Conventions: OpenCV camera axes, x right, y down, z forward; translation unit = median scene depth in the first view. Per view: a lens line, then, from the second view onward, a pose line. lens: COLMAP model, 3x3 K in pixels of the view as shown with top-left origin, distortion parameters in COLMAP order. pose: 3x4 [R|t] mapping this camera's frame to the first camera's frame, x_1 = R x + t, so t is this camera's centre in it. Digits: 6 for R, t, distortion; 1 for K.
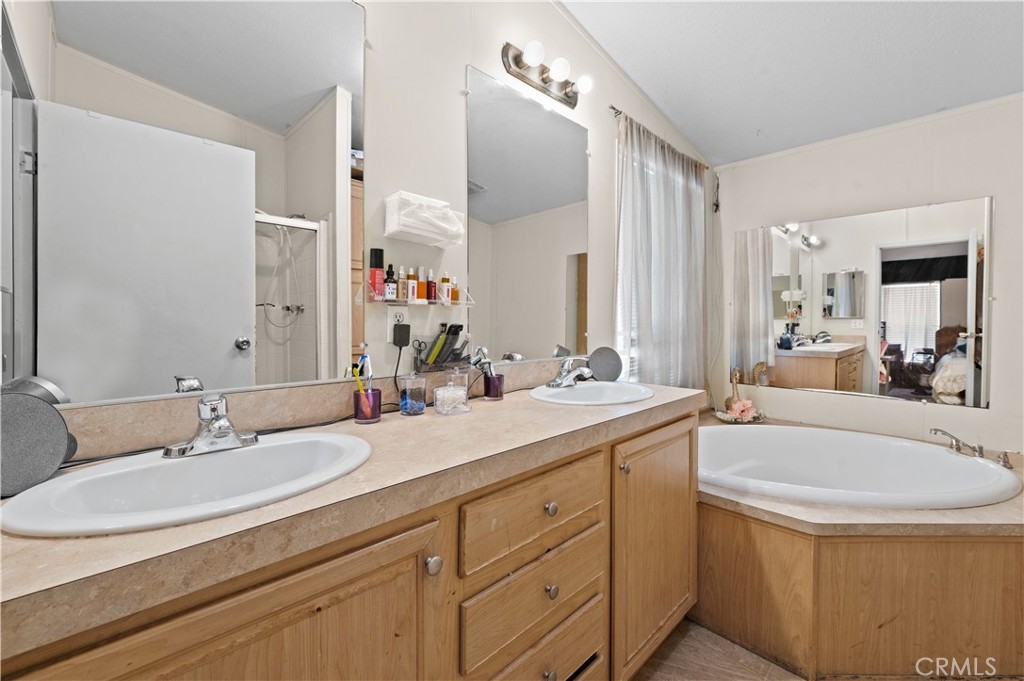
lens RADIAL K [[414.4, 0, 514.2], [0, 414.4, 331.0], [0, 0, 1]] dist [-0.002974, -0.000399]
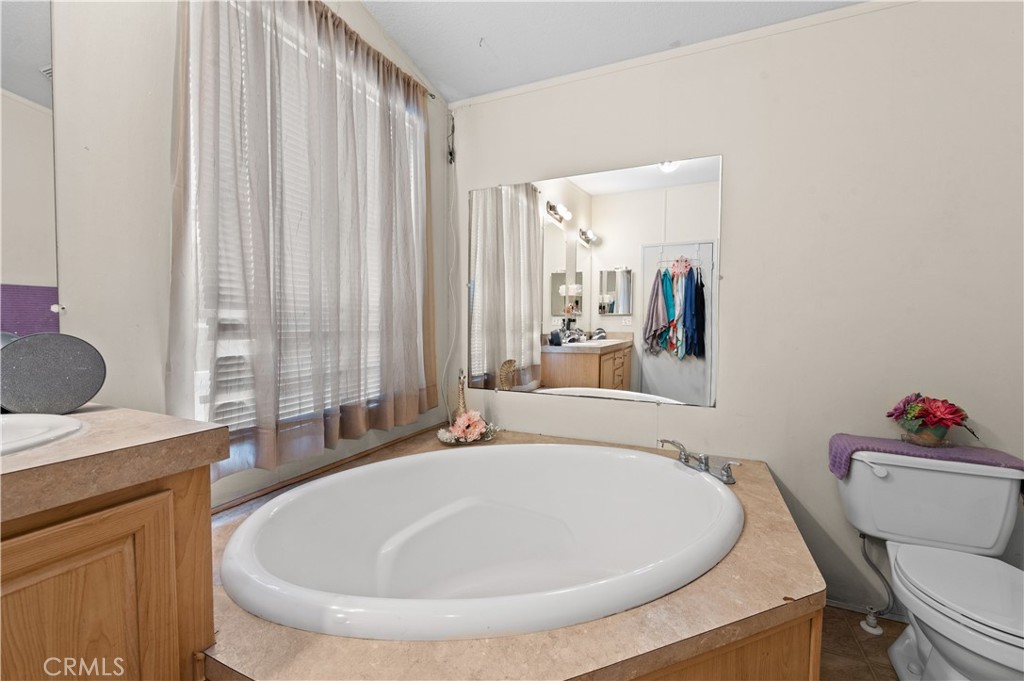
lens RADIAL K [[414.4, 0, 509.6], [0, 414.4, 342.1], [0, 0, 1]] dist [-0.002974, -0.000399]
pose [[0.930172, -0.009299, 0.367007, 0.242109], [0.001598, 0.999772, 0.021280, 0.018383], [-0.367121, -0.019207, 0.929975, 0.198479]]
